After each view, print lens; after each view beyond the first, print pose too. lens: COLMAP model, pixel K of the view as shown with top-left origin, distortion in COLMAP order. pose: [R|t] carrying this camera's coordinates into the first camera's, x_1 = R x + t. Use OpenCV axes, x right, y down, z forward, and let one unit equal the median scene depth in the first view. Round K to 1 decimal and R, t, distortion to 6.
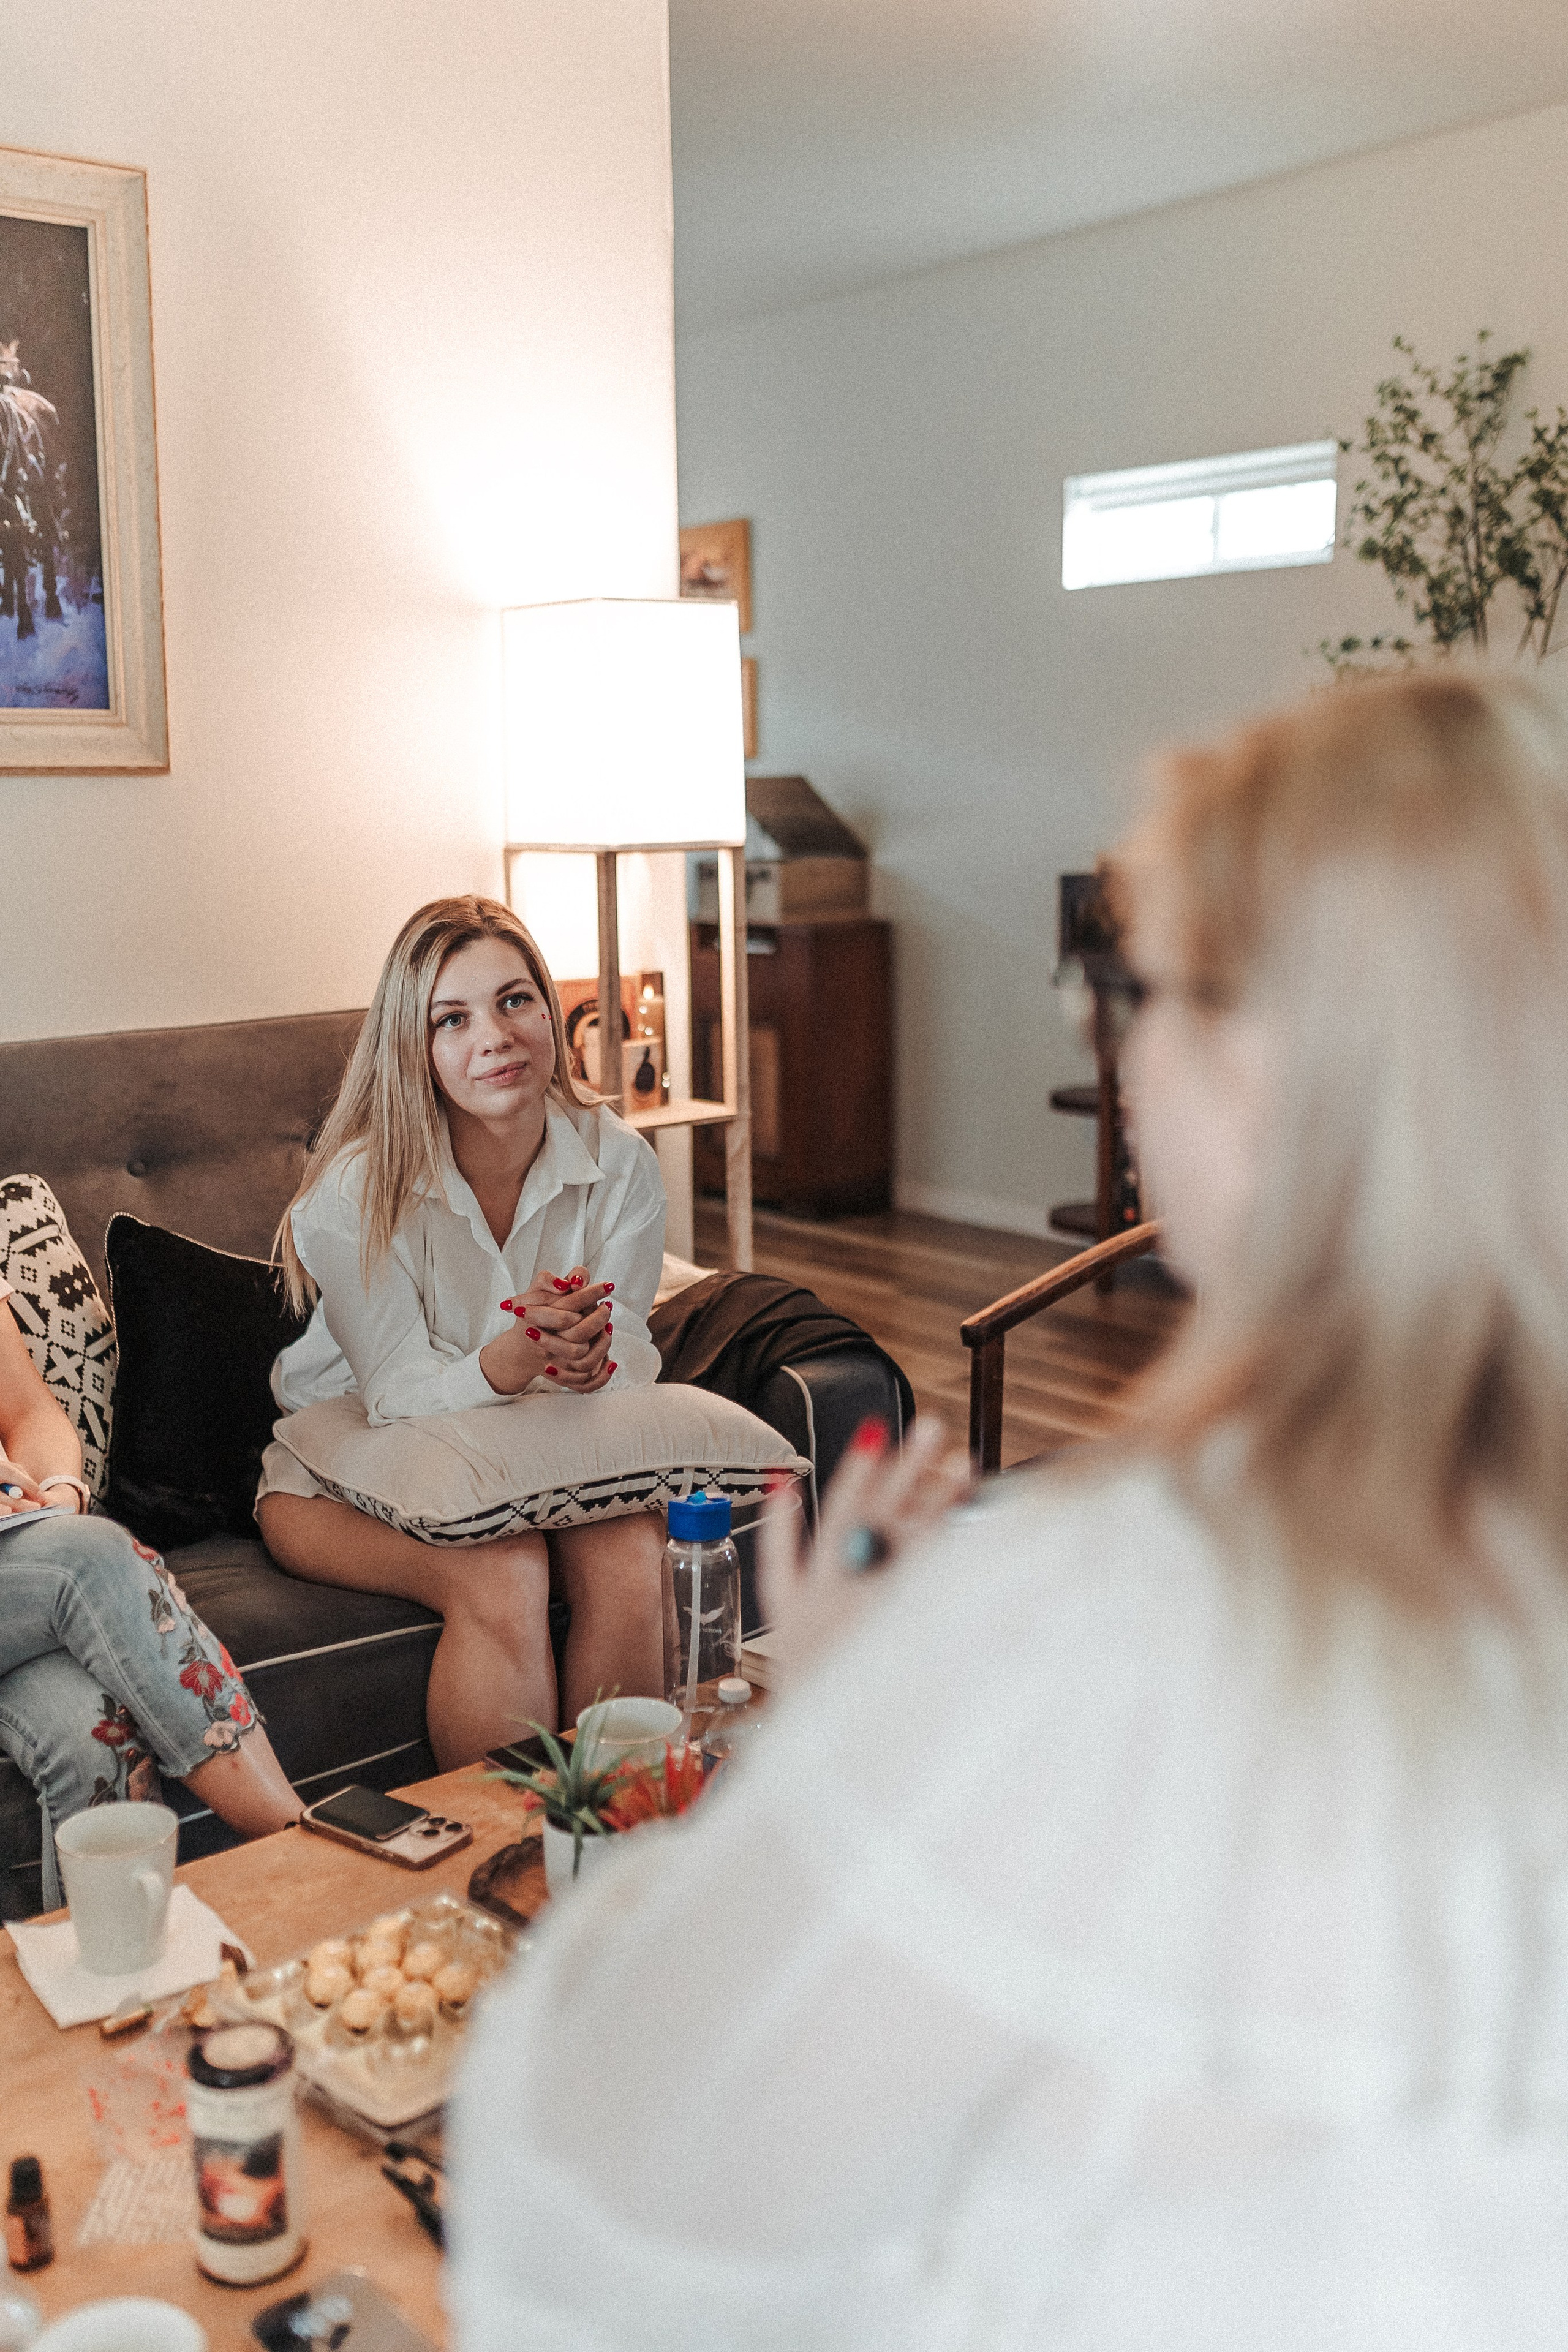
lens RADIAL K [[2262.1, 0, 798.0], [0, 2262.1, 1169.1], [0, 0, 1]] dist [0.006711, 0.000000]
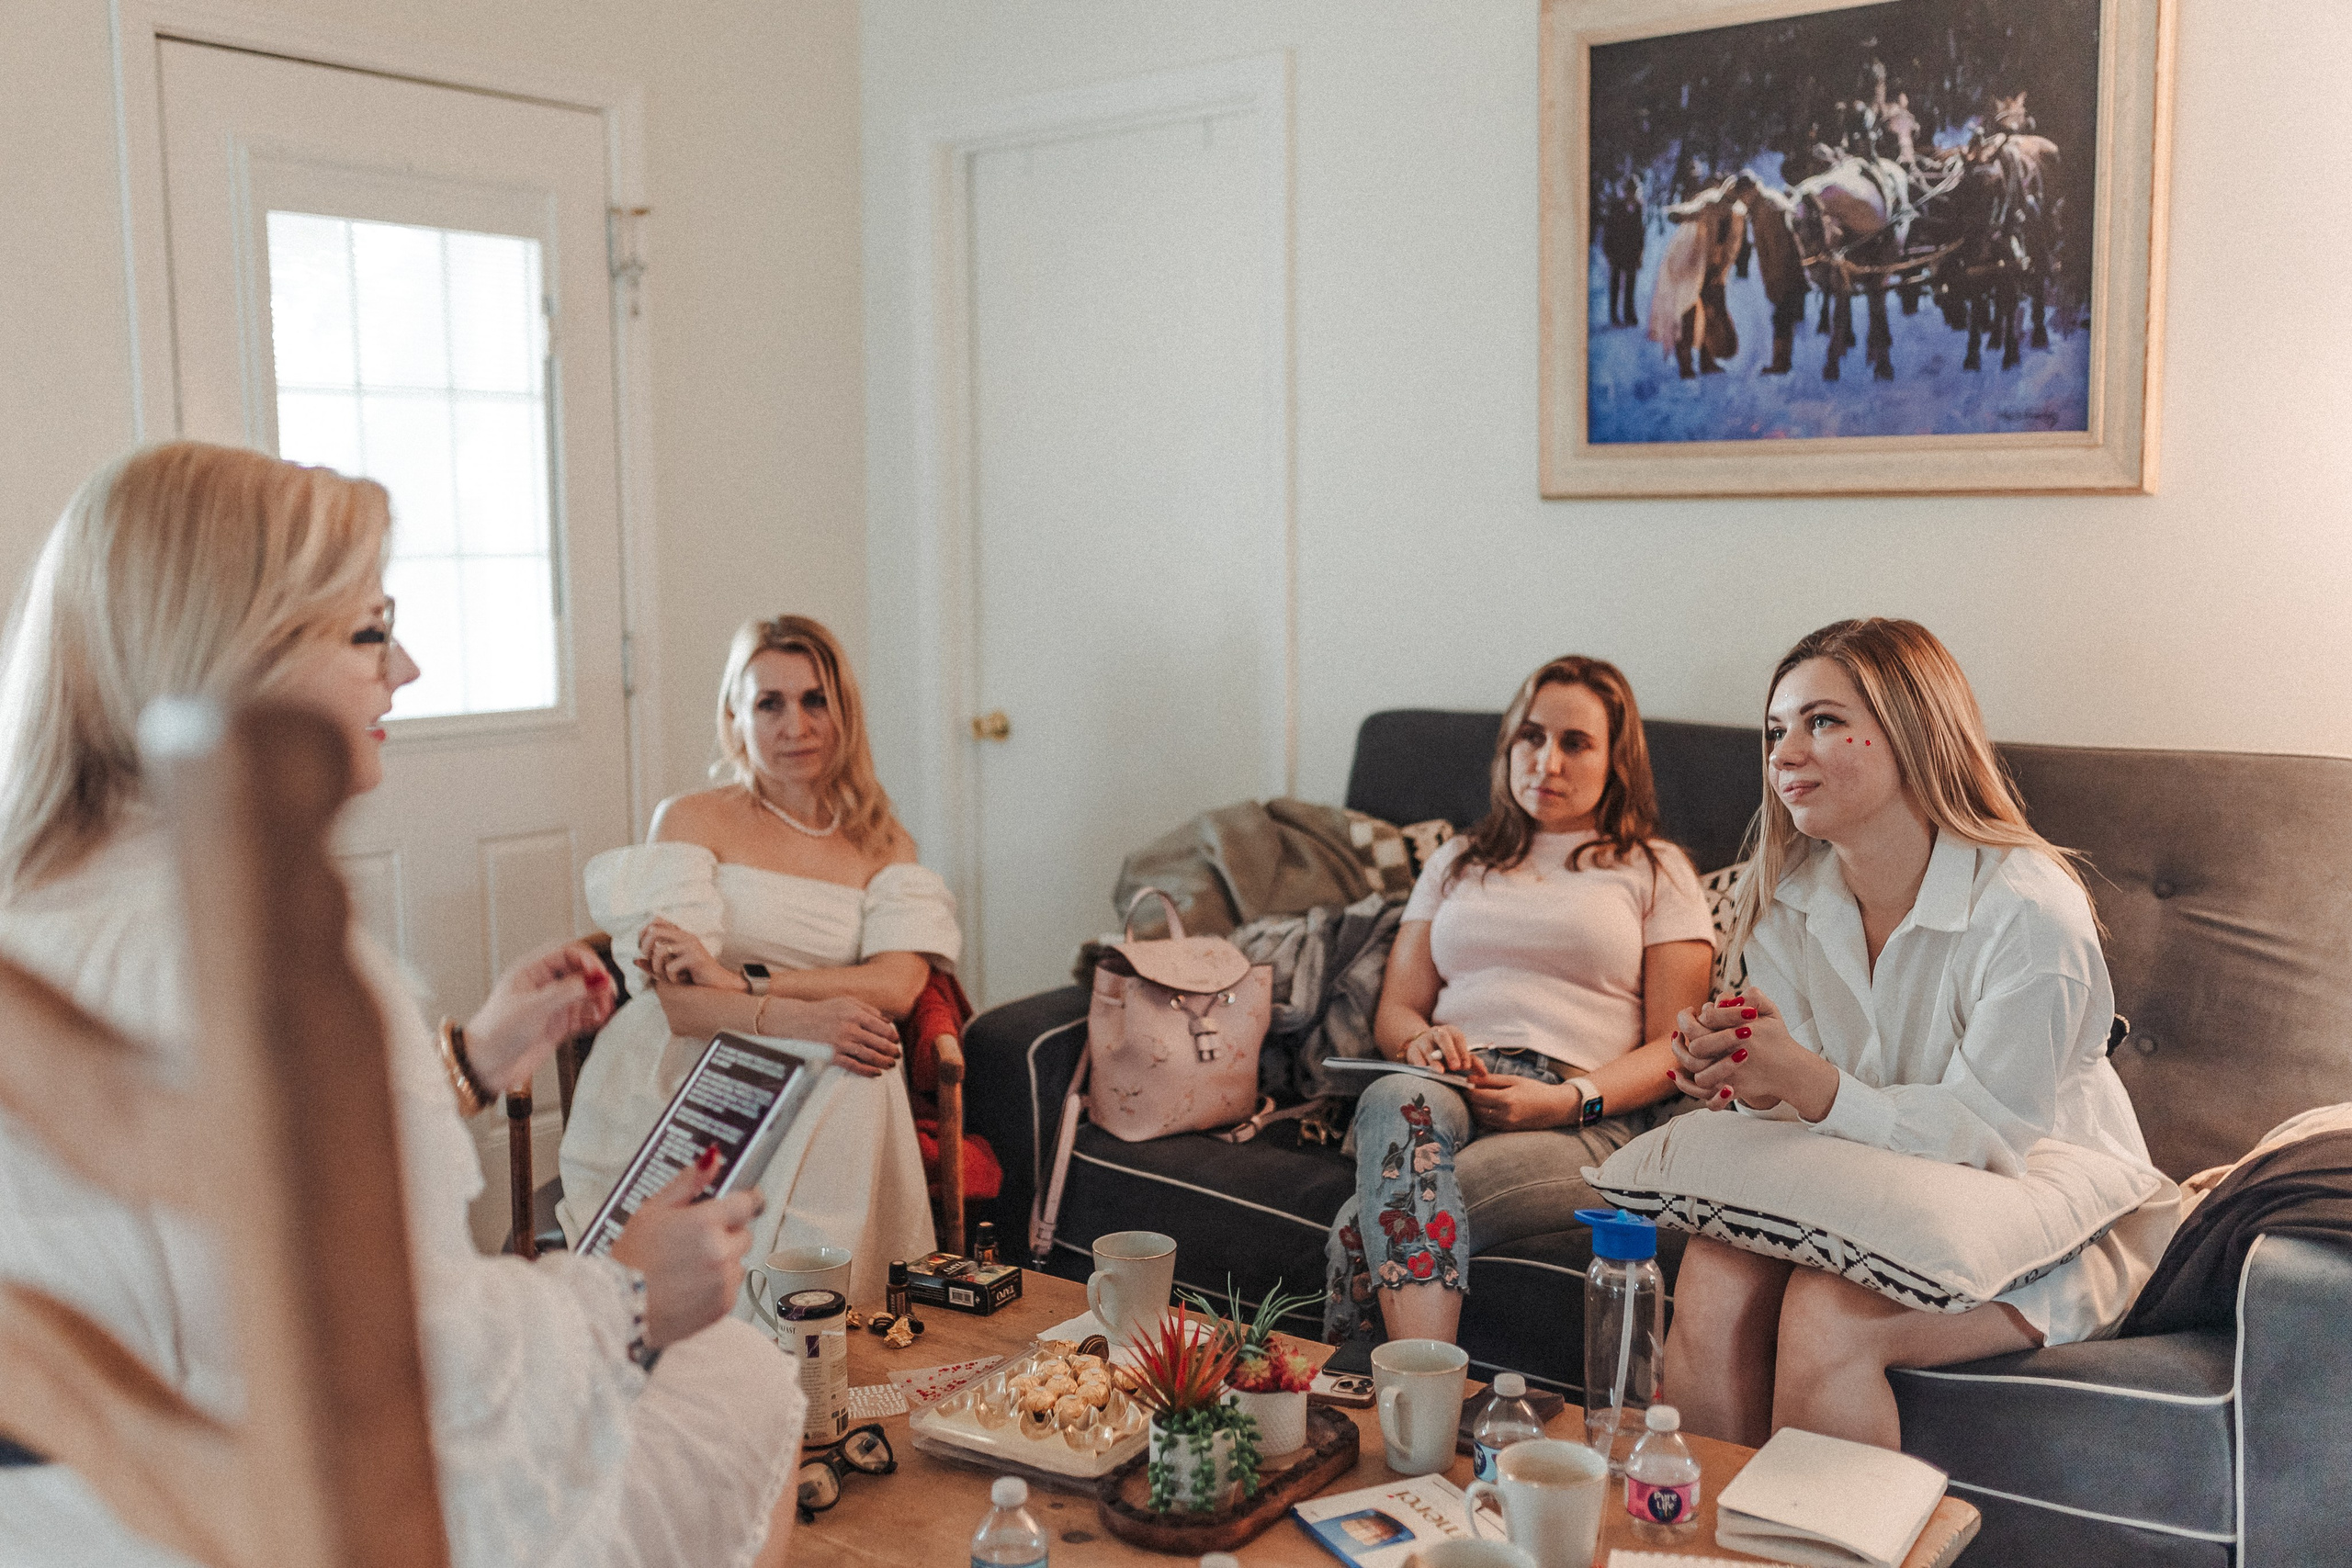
lens RADIAL K [[2261.9, 0, 1173.8], [0, 2261.9, 780.9], [0, 0, 1]] dist [0.006711, 0.000000]
pose [[0.220994, 0.120580, -0.967792, 0.625308], [-0.164410, 0.982732, 0.084899, -0.069688], [0.961317, 0.140353, 0.237002, 0.397772]]
